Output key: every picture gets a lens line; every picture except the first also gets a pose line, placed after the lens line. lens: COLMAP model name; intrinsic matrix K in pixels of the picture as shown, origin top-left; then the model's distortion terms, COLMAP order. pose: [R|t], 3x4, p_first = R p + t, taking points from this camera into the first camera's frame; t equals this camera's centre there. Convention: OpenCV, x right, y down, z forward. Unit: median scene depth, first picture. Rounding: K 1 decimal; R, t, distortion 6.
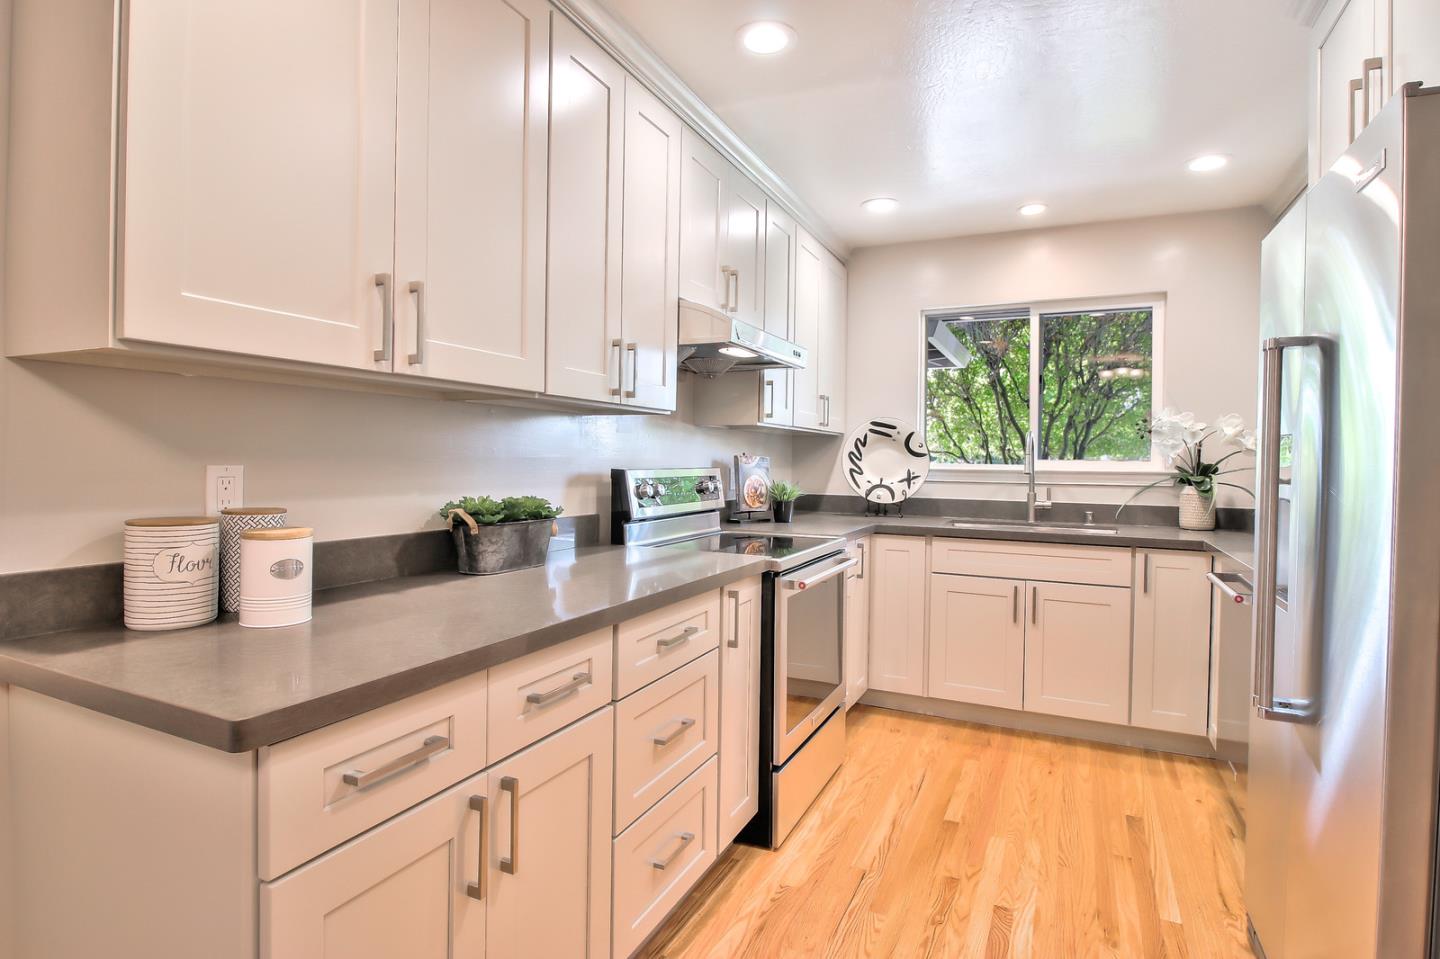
lens RADIAL K [[749.4, 0, 717.1], [0, 749.4, 464.4], [0, 0, 1]] dist [-0.000322, -0.000334]
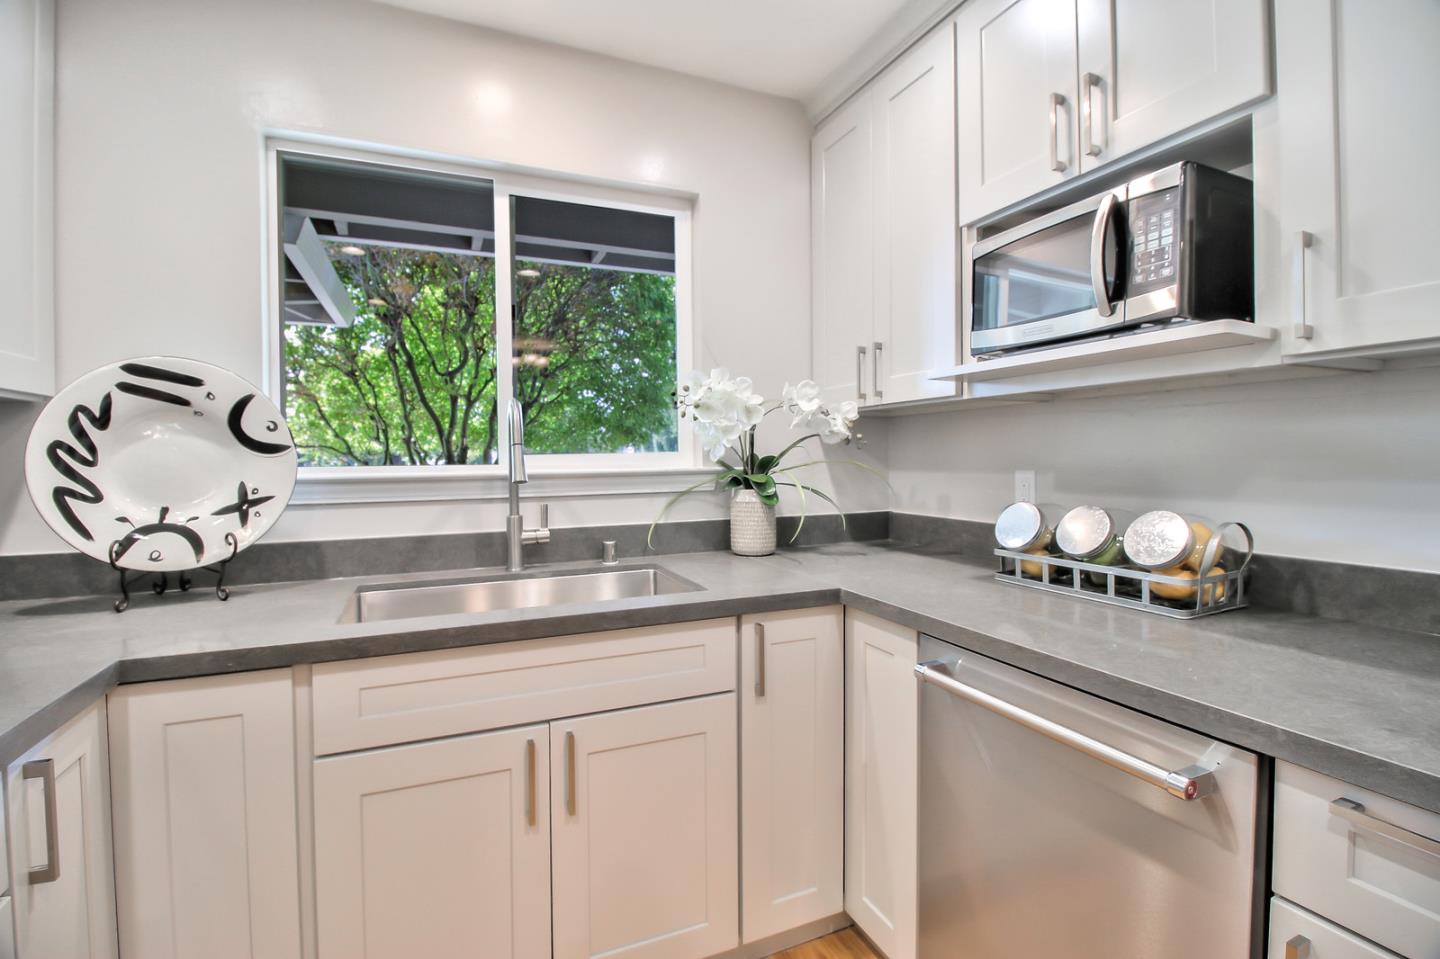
lens RADIAL K [[663.1, 0, 718.6], [0, 663.1, 464.8], [0, 0, 1]] dist [0.001113, -0.010563]
pose [[0.663206, -0.029732, 0.747846, 0.177949], [0.023765, 0.999543, 0.018664, -0.004544], [-0.748059, 0.005394, 0.663610, 0.631082]]
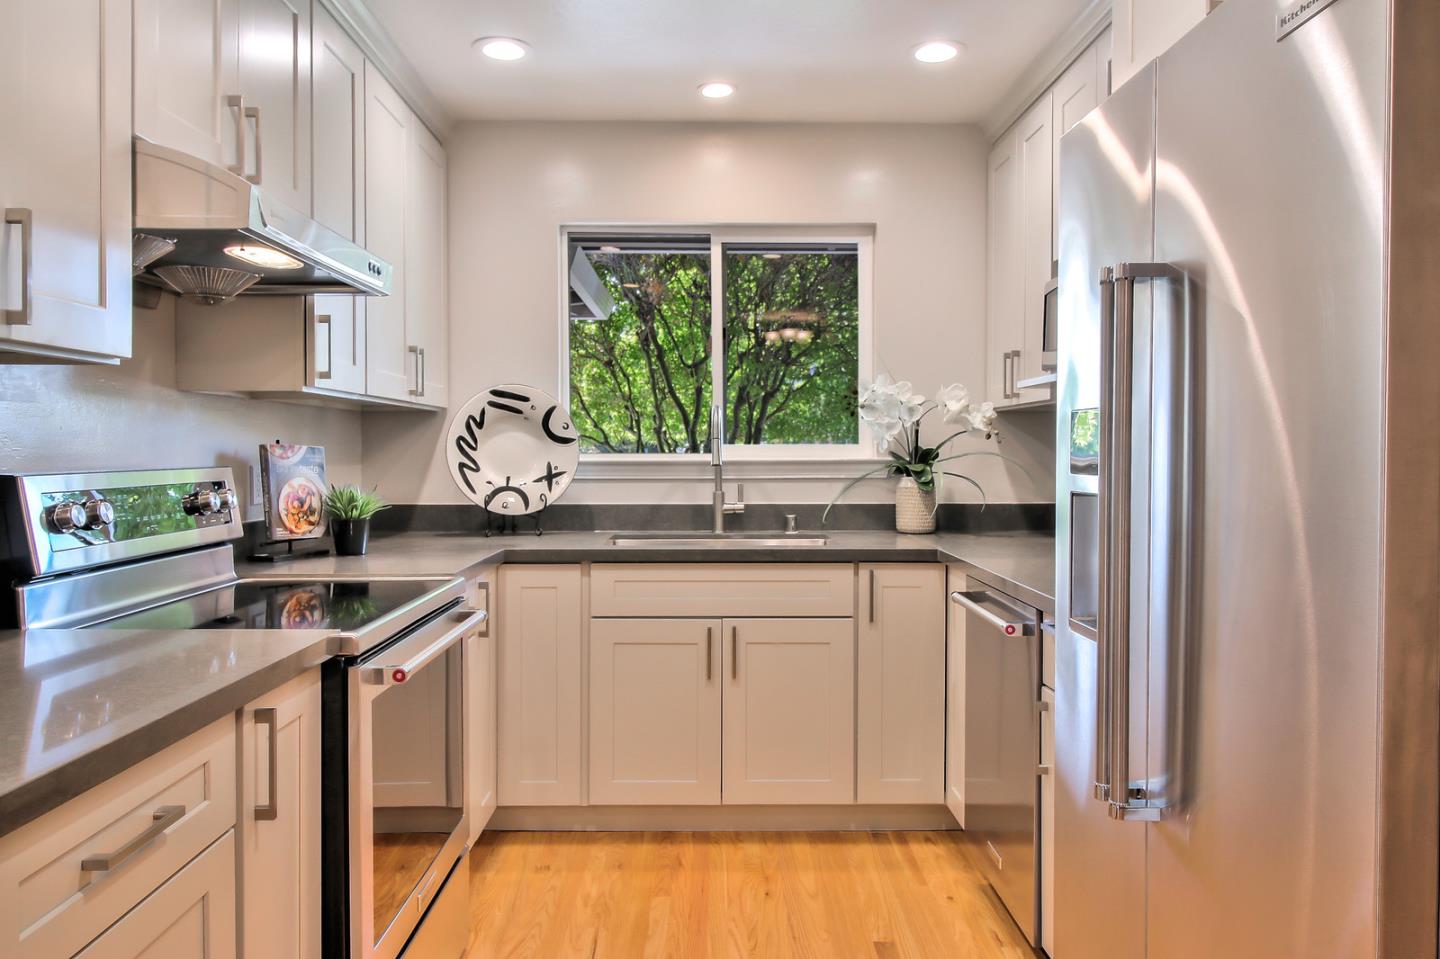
lens RADIAL K [[1004.5, 0, 717.5], [0, 1004.5, 461.6], [0, 0, 1]] dist [0.007651, -0.001202]
pose [[0.899783, -0.019188, 0.435915, 0.002246], [0.015768, 0.999810, 0.011463, -0.002019], [-0.436052, -0.003441, 0.899915, 0.152711]]
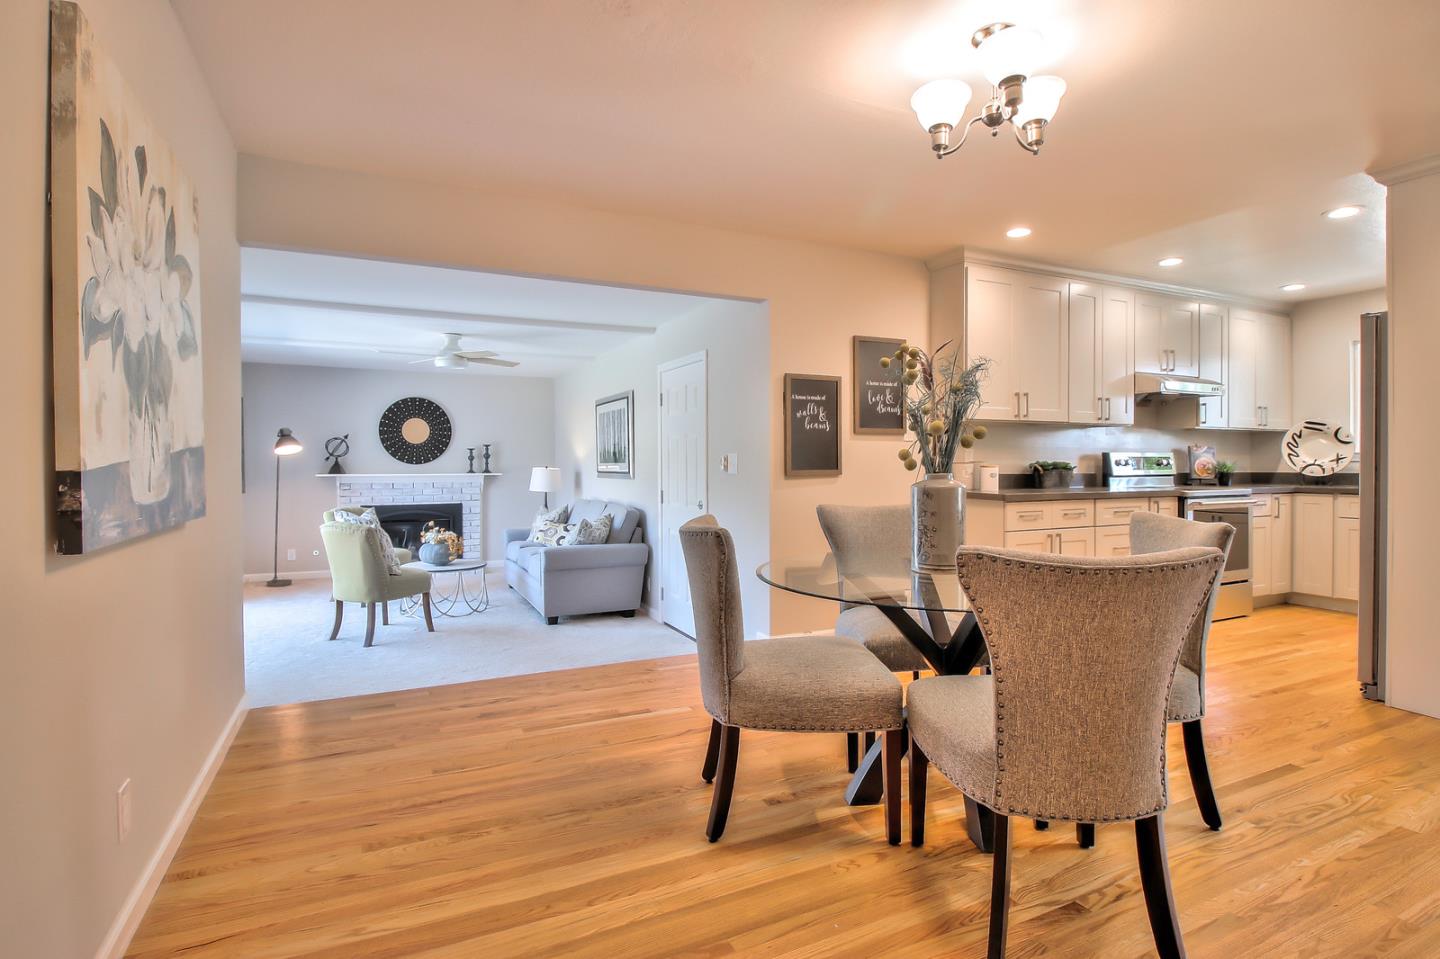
lens RADIAL K [[711.3, 0, 718.3], [0, 711.3, 468.5], [0, 0, 1]] dist [-0.010973, -0.000753]
pose [[0.773961, -0.009439, -0.633162, 0.220170], [0.006636, 0.999955, -0.006796, 0.044413], [0.633198, 0.001058, 0.773989, -0.952247]]
